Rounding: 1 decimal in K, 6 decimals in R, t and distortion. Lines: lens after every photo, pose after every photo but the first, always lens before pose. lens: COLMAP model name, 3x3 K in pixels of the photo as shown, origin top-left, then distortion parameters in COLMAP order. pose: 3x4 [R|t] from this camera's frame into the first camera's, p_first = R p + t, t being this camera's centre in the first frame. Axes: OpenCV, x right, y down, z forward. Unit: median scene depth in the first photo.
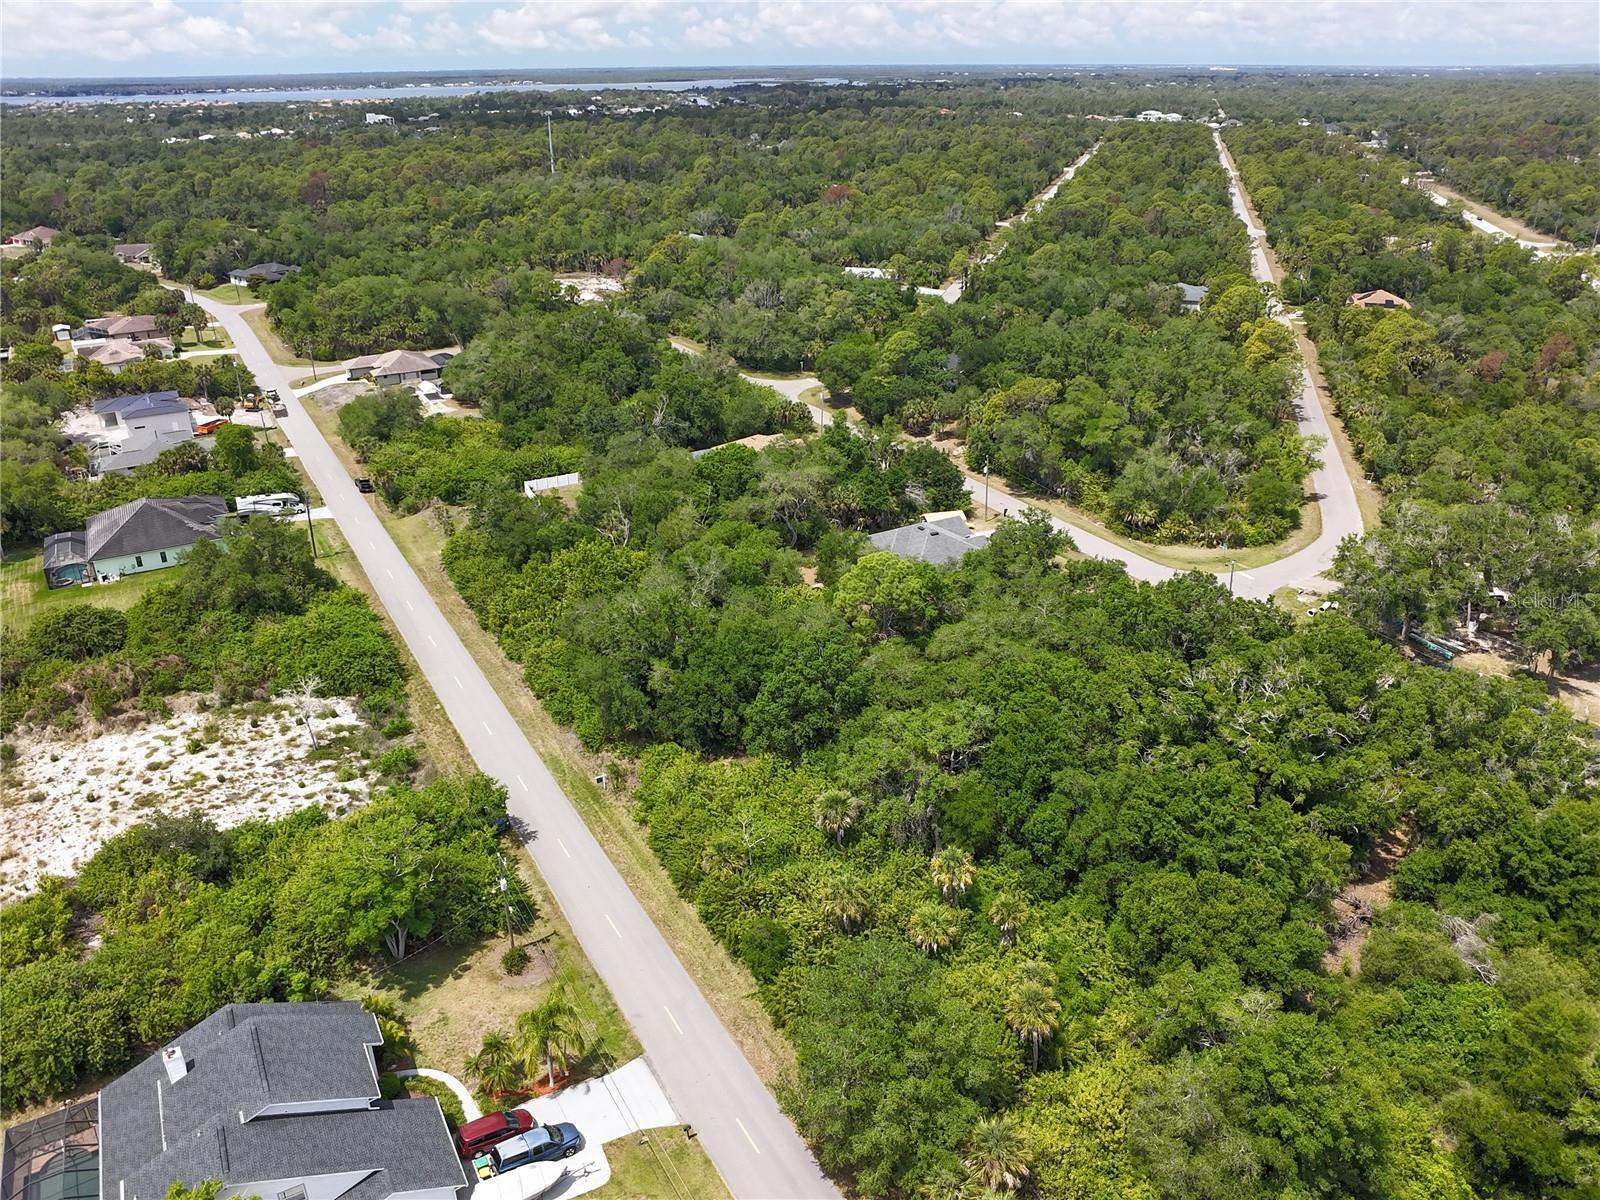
lens RADIAL K [[1180.0, 0, 803.9], [0, 1180.0, 599.6], [0, 0, 1]] dist [-0.022281, -0.024884]
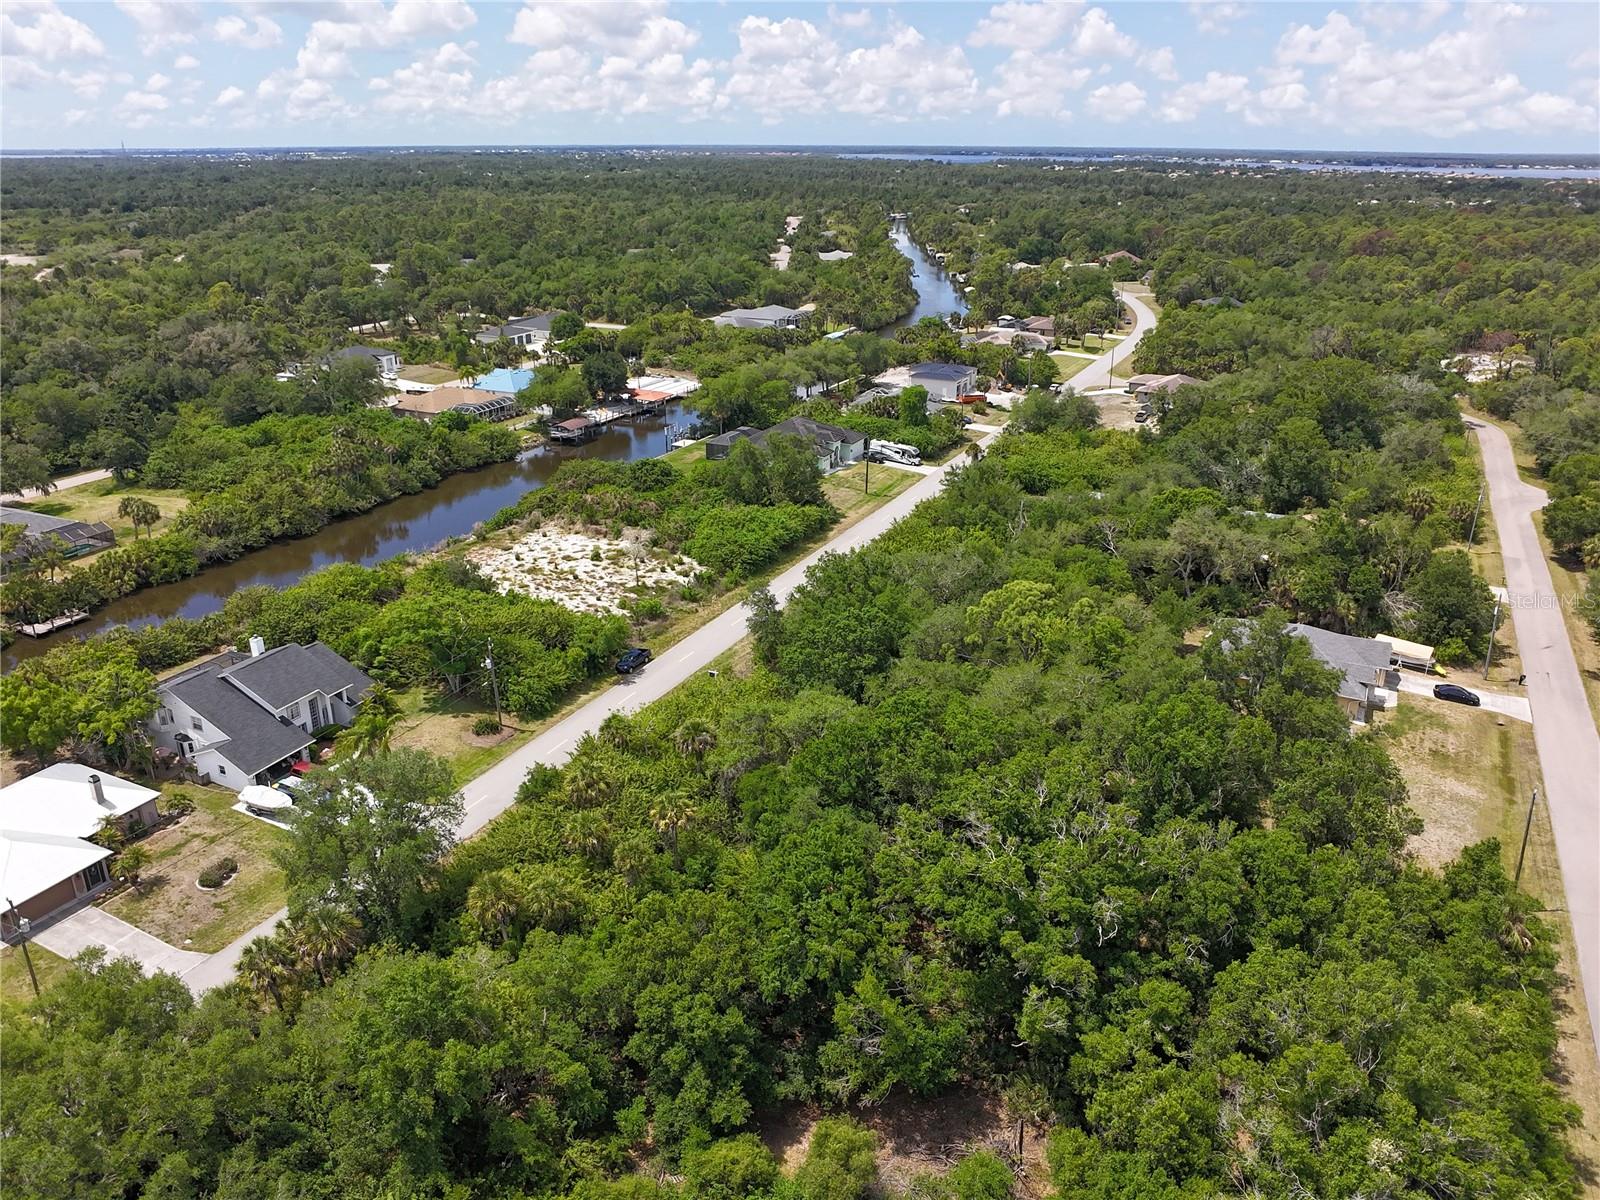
lens RADIAL K [[1180.0, 0, 803.9], [0, 1180.0, 599.6], [0, 0, 1]] dist [-0.022281, -0.024884]
pose [[0.564719, 0.308022, -0.765647, 0.546330], [-0.351217, 0.929231, 0.114784, -0.056505], [0.746819, 0.204088, 0.632937, 0.254203]]
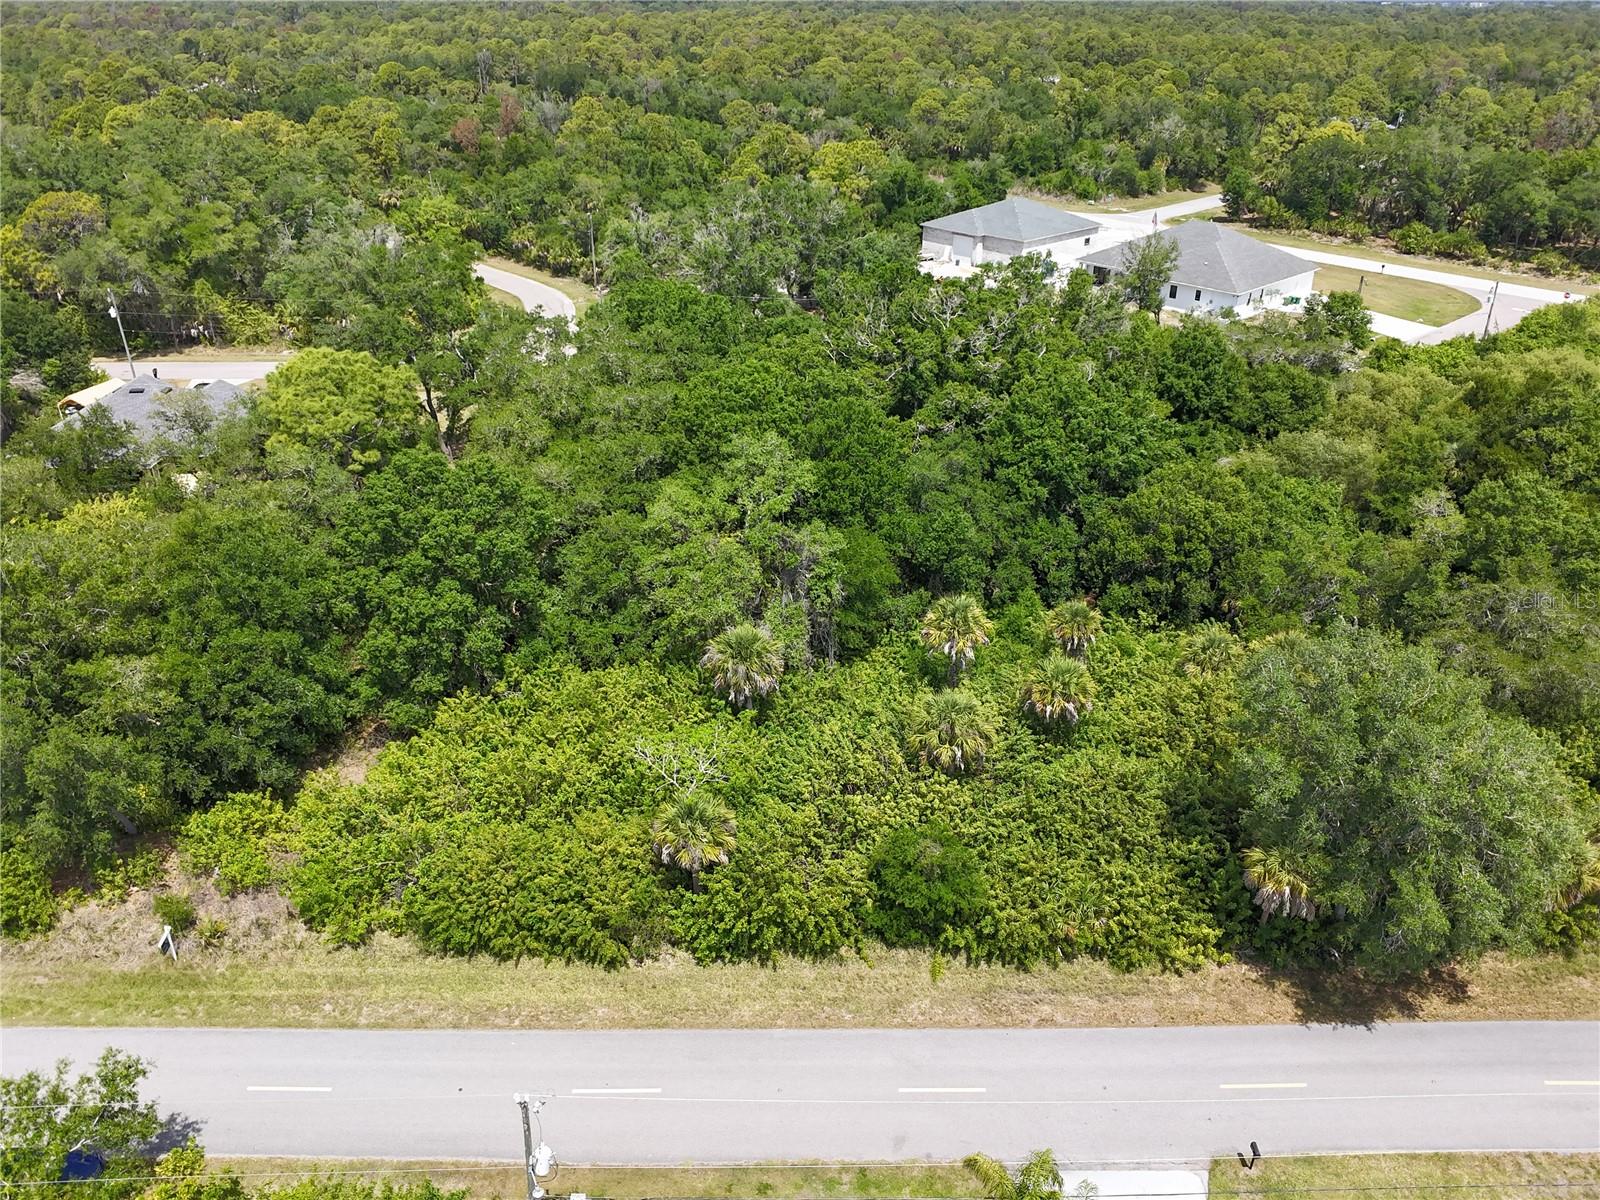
lens RADIAL K [[1180.0, 0, 803.9], [0, 1180.0, 599.6], [0, 0, 1]] dist [-0.022281, -0.024884]
pose [[0.486831, -0.398181, 0.777462, -0.257372], [0.355735, 0.903281, 0.239865, 0.015910], [-0.797777, 0.159797, 0.581393, 0.416582]]
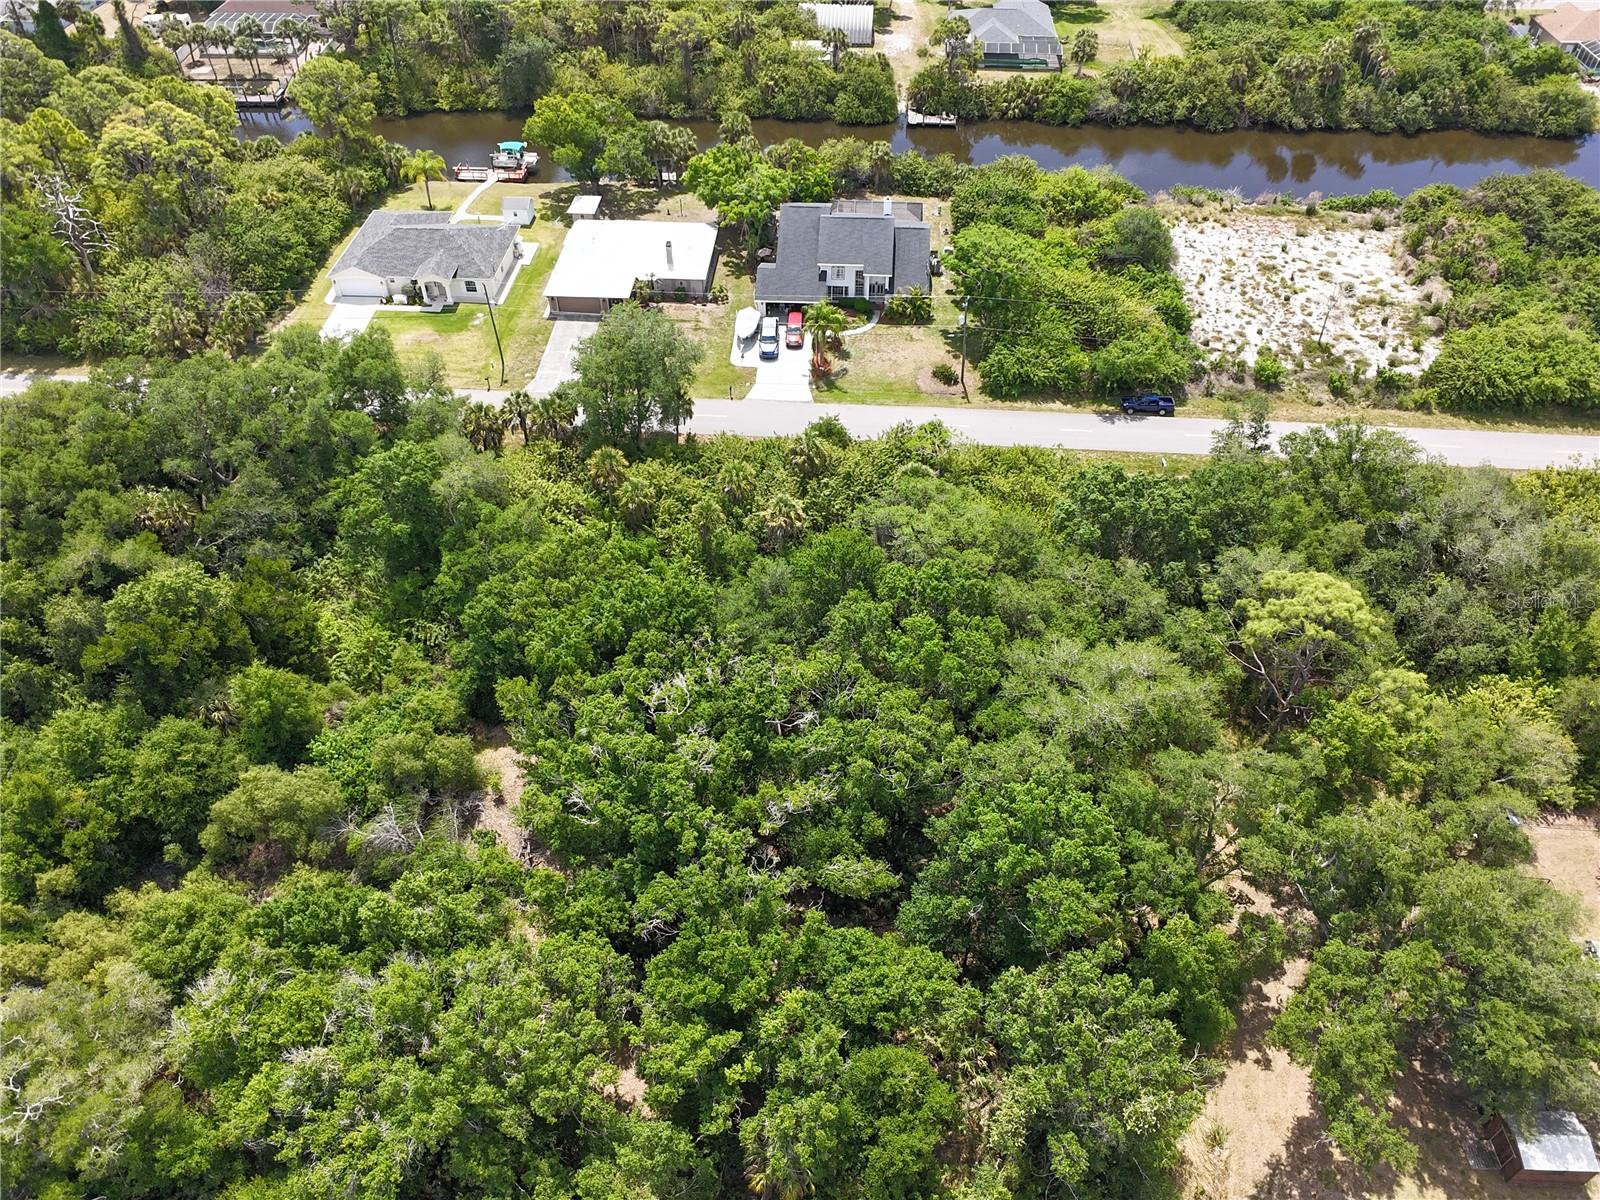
lens RADIAL K [[1180.0, 0, 803.9], [0, 1180.0, 599.6], [0, 0, 1]] dist [-0.022281, -0.024884]
pose [[-0.548997, 0.587073, -0.594935, 0.477281], [-0.344291, 0.489762, 0.800997, -0.352590], [0.761621, 0.644576, -0.066754, 0.691085]]
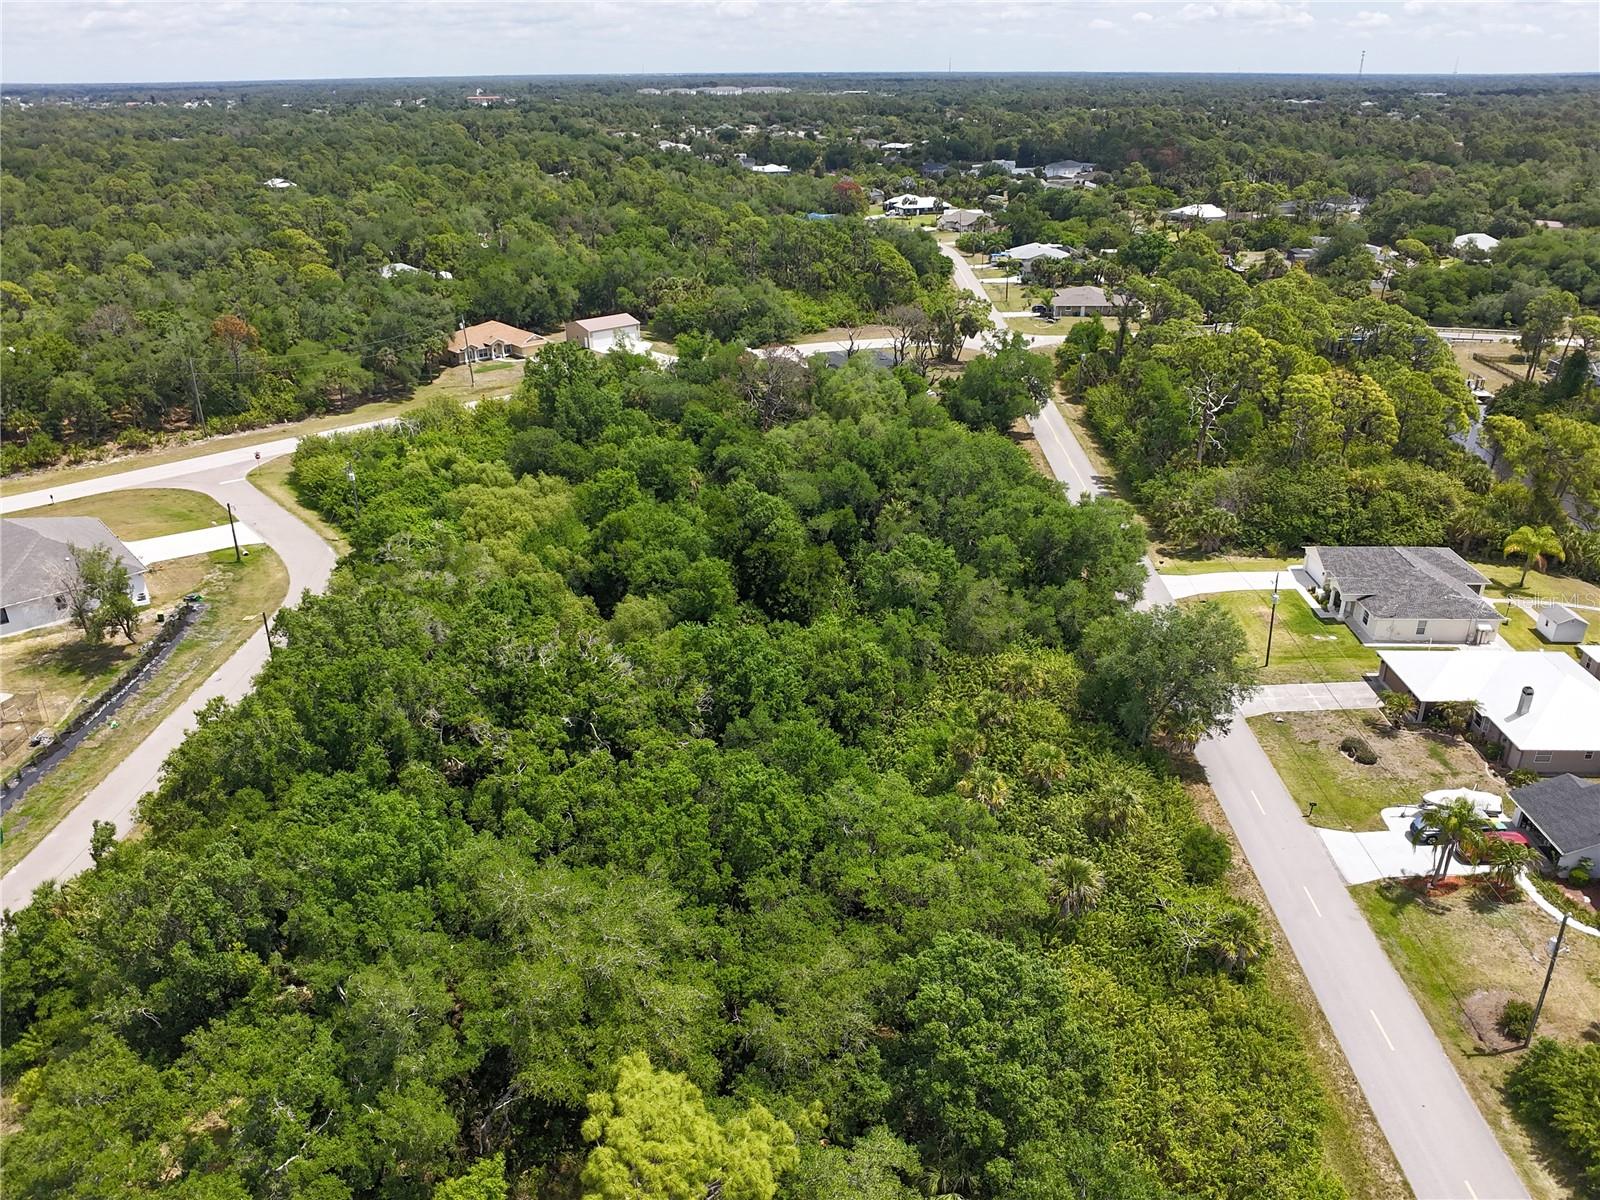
lens RADIAL K [[1180.0, 0, 803.9], [0, 1180.0, 599.6], [0, 0, 1]] dist [-0.022281, -0.024884]
pose [[-0.853811, -0.204977, 0.478530, -0.094086], [0.226437, 0.681477, 0.695927, -0.314895], [-0.468757, 0.702547, -0.535438, 0.876361]]
